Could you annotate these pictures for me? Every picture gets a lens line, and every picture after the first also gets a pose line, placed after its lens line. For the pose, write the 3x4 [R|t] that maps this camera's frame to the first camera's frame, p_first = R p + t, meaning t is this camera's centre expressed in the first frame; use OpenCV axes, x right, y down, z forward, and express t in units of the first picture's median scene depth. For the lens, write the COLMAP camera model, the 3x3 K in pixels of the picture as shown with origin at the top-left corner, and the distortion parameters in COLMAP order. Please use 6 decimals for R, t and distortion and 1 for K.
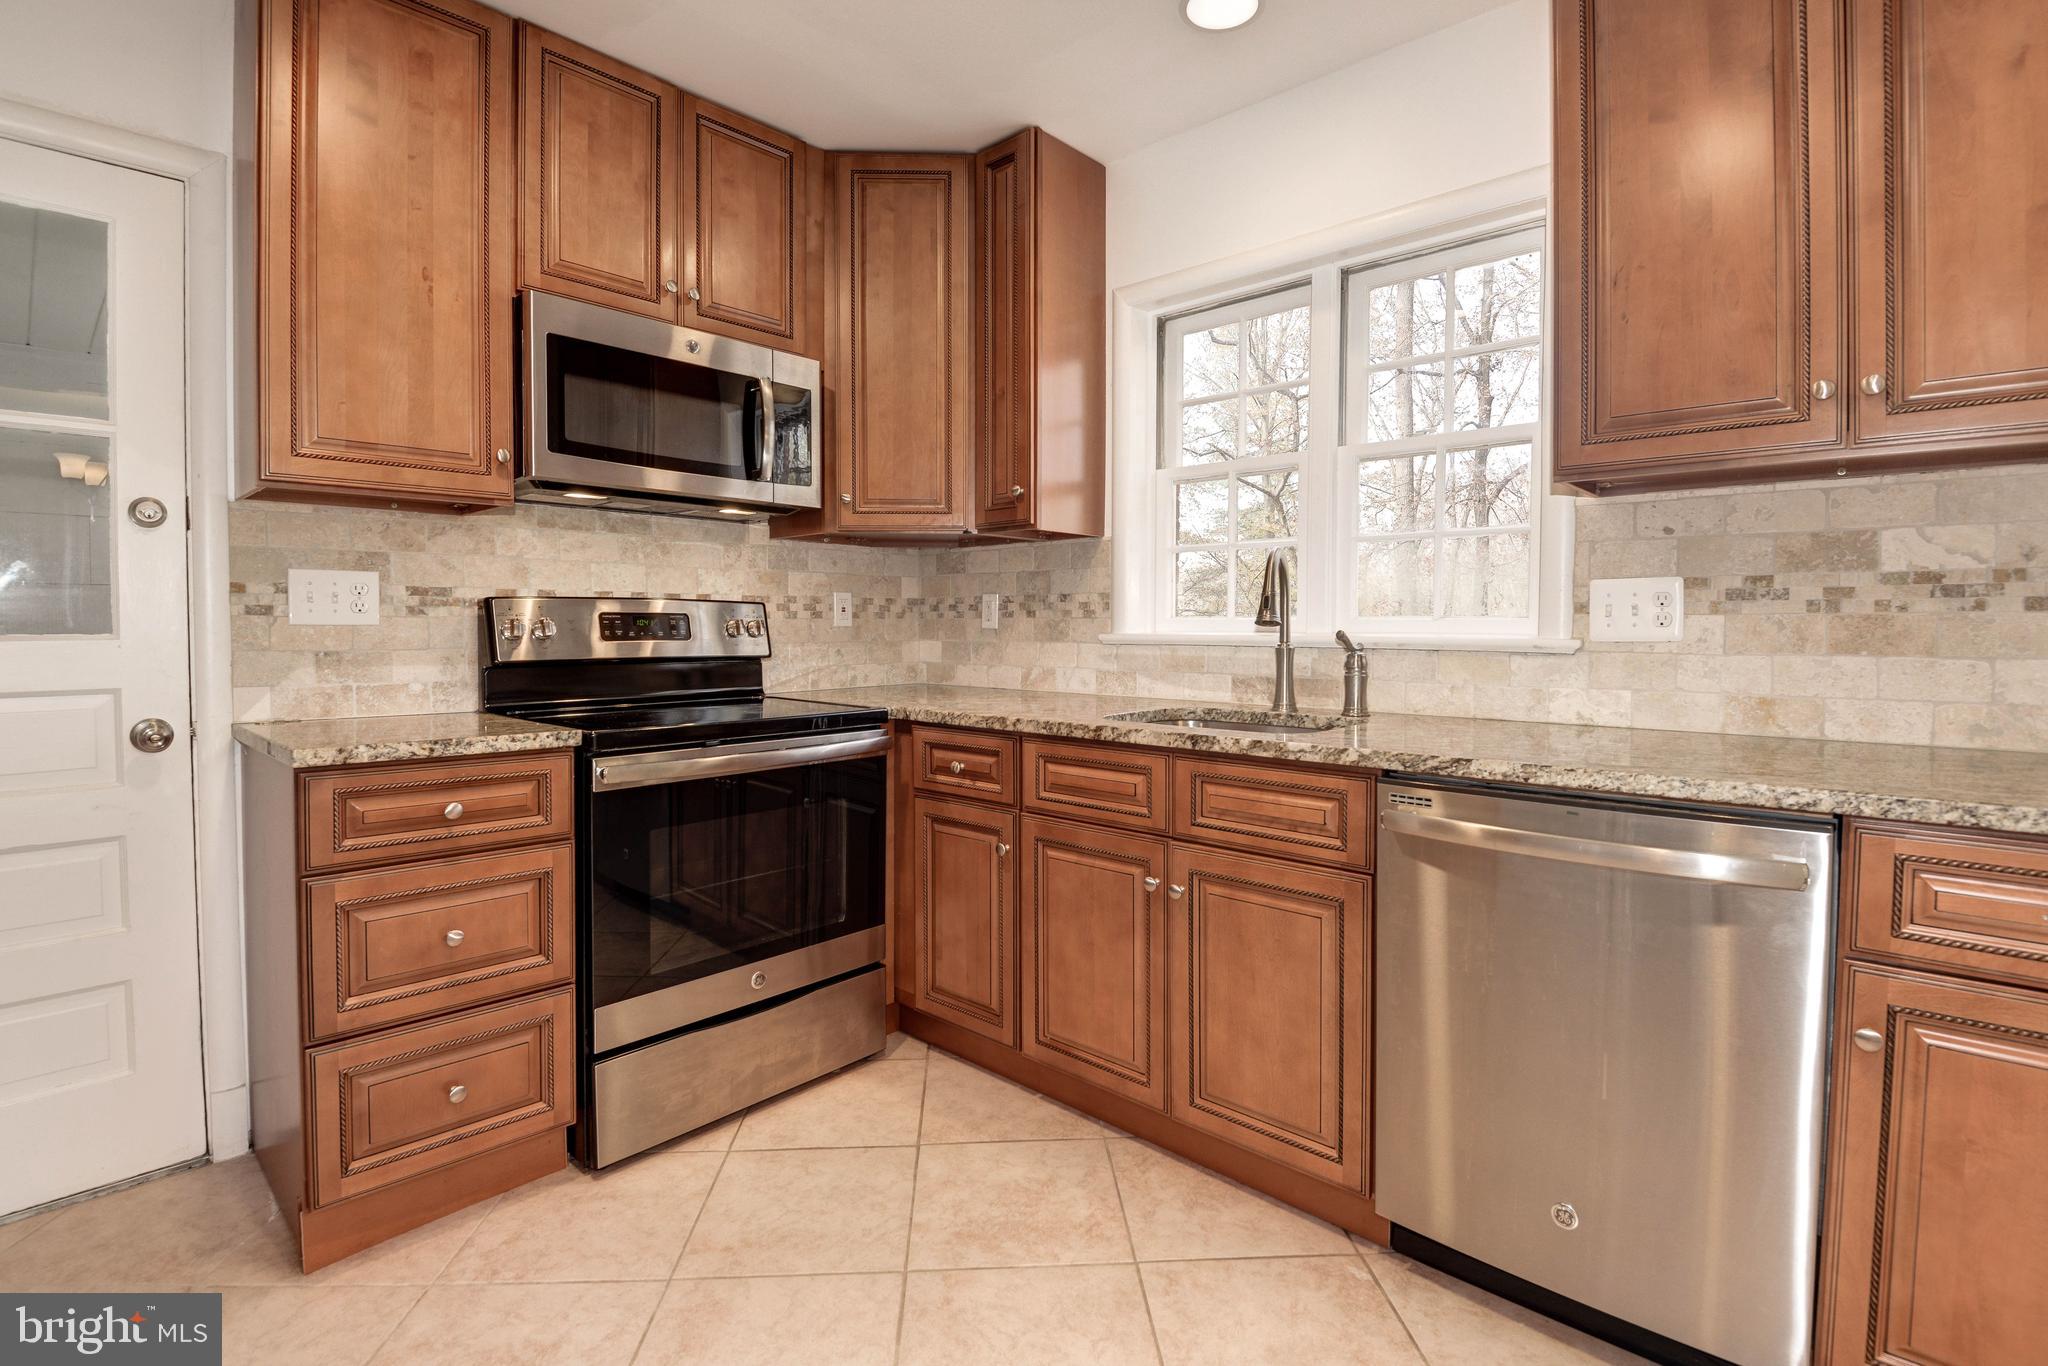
lens RADIAL K [[945.3, 0, 1019.2], [0, 945.3, 659.1], [0, 0, 1]] dist [-0.022379, -0.001006]
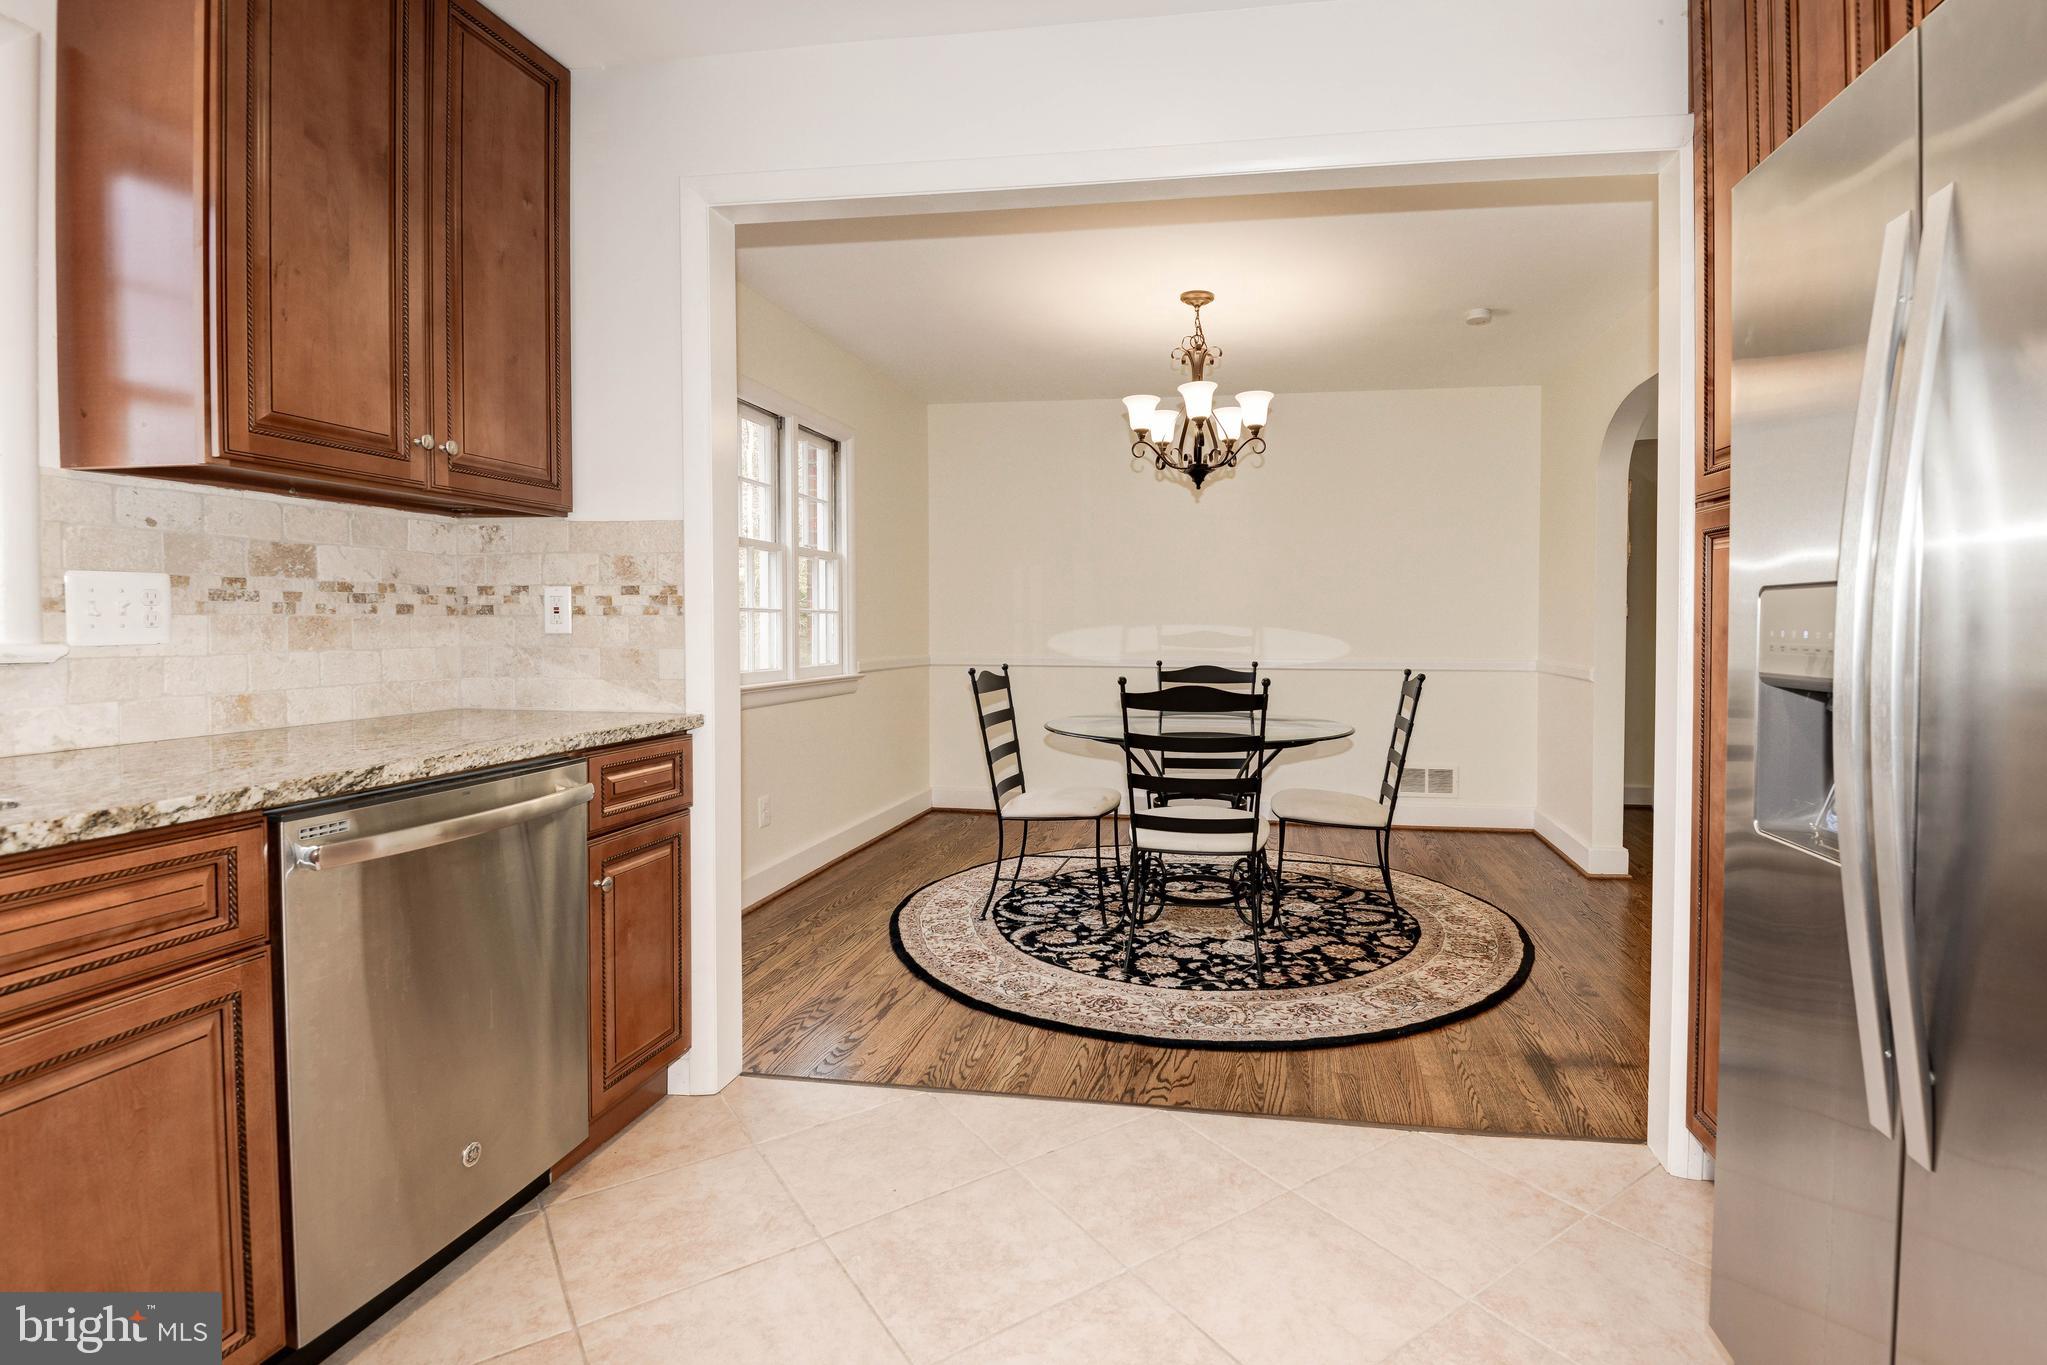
lens RADIAL K [[989.8, 0, 1130.3], [0, 989.8, 634.9], [0, 0, 1]] dist [-0.000163, -0.000391]
pose [[-0.561780, -0.011108, 0.827212, -0.595197], [0.028139, 0.999075, 0.032526, -0.029750], [-0.826808, 0.041550, -0.560948, 0.704996]]
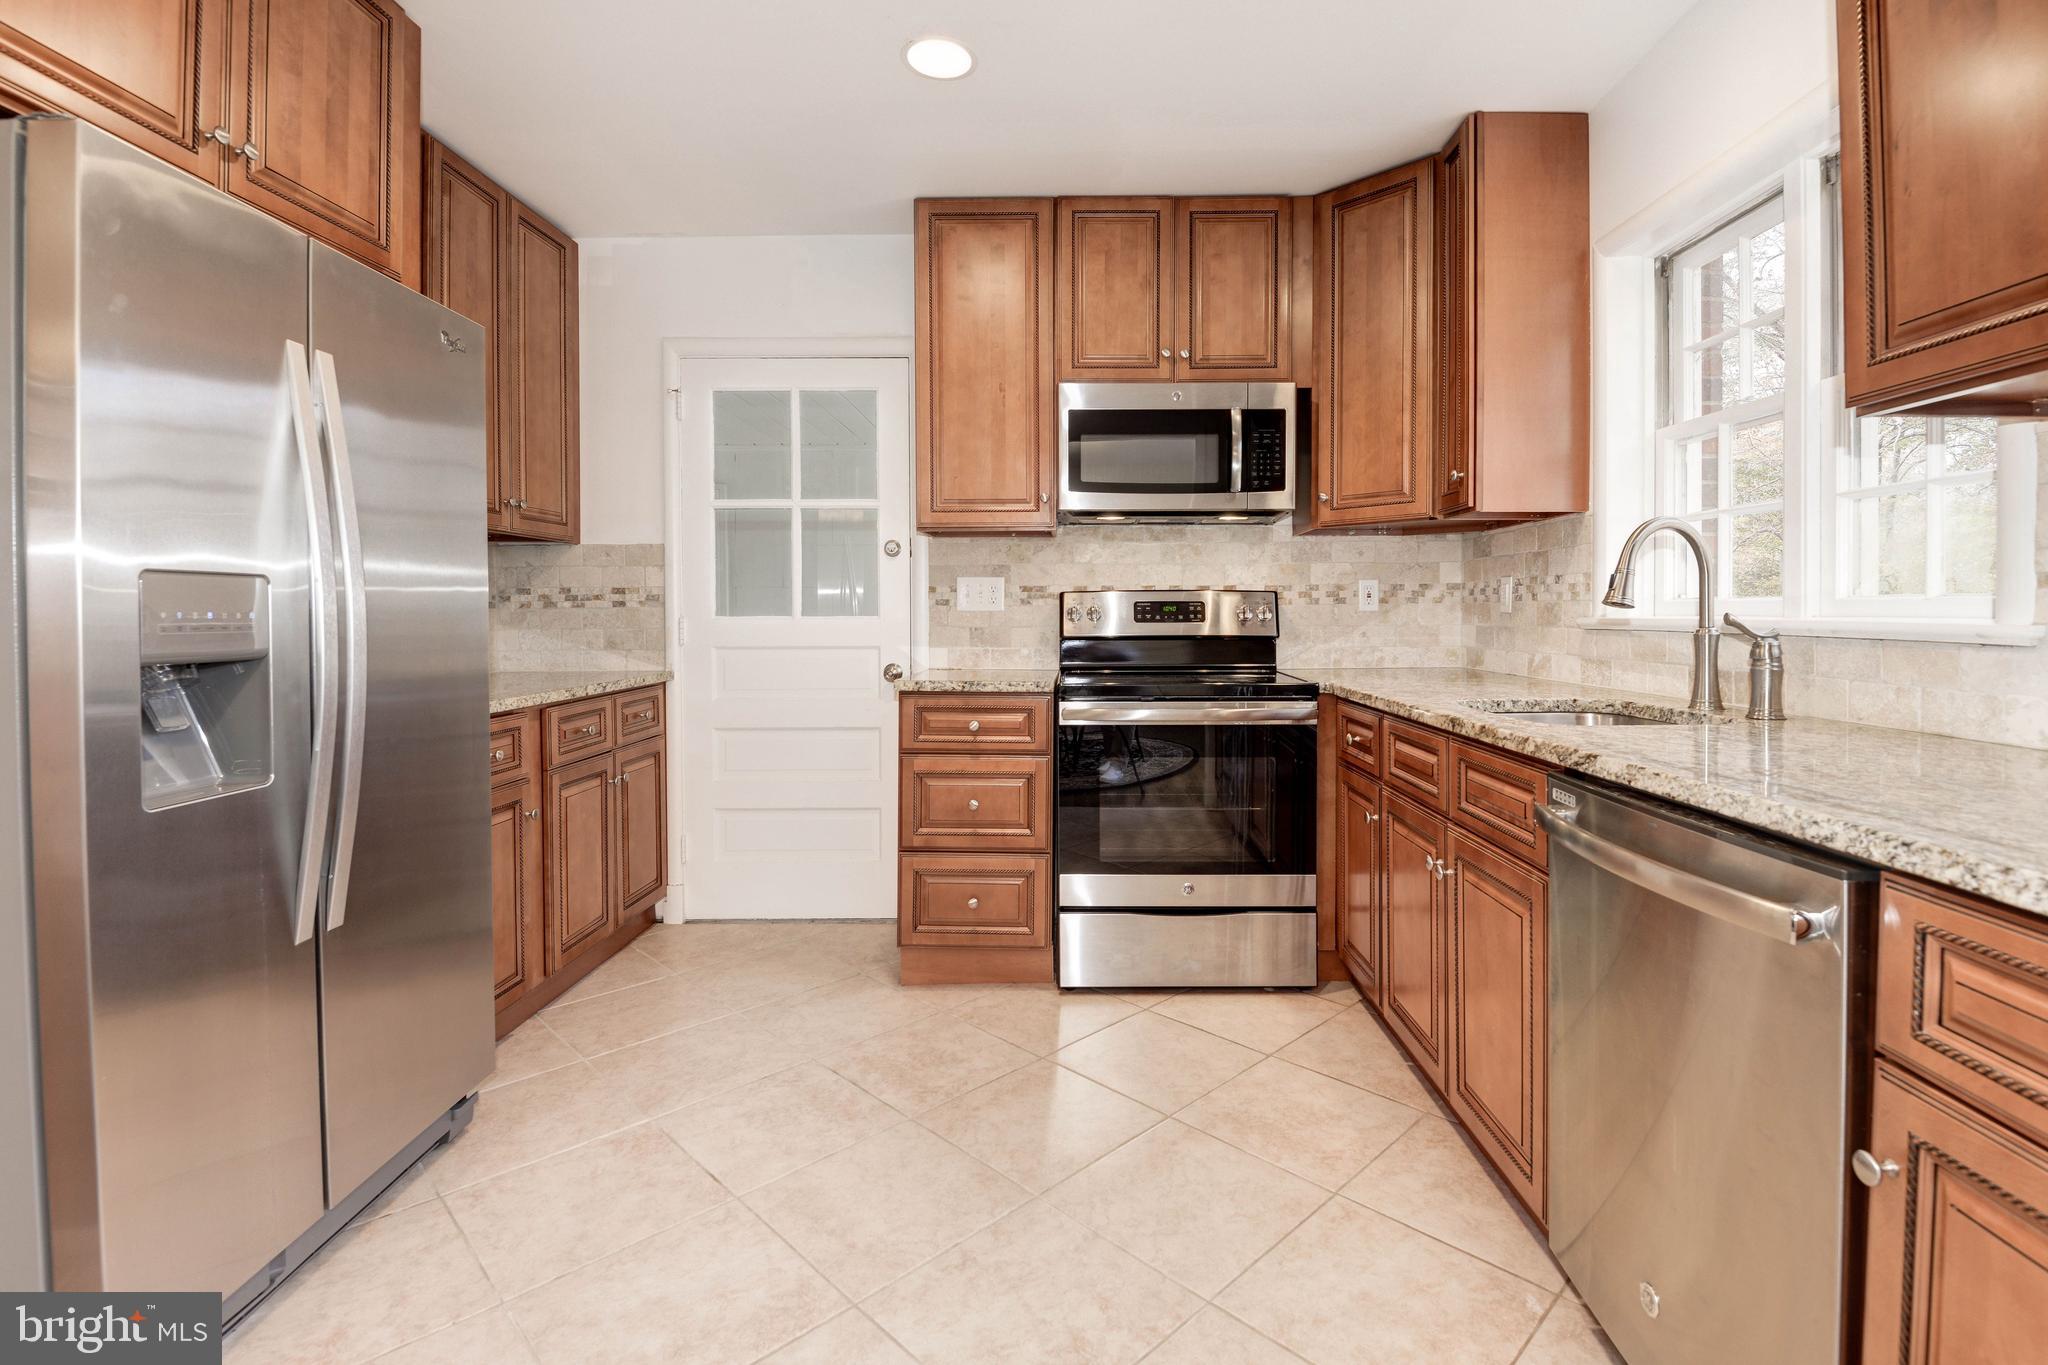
lens RADIAL K [[952.9, 0, 1073.4], [0, 952.9, 633.0], [0, 0, 1]] dist [0.003440, -0.016743]
pose [[0.674135, 0.012857, -0.738496, 0.616125], [-0.022521, 0.999741, -0.003153, 0.002889], [0.738264, 0.018757, 0.674251, 0.013487]]
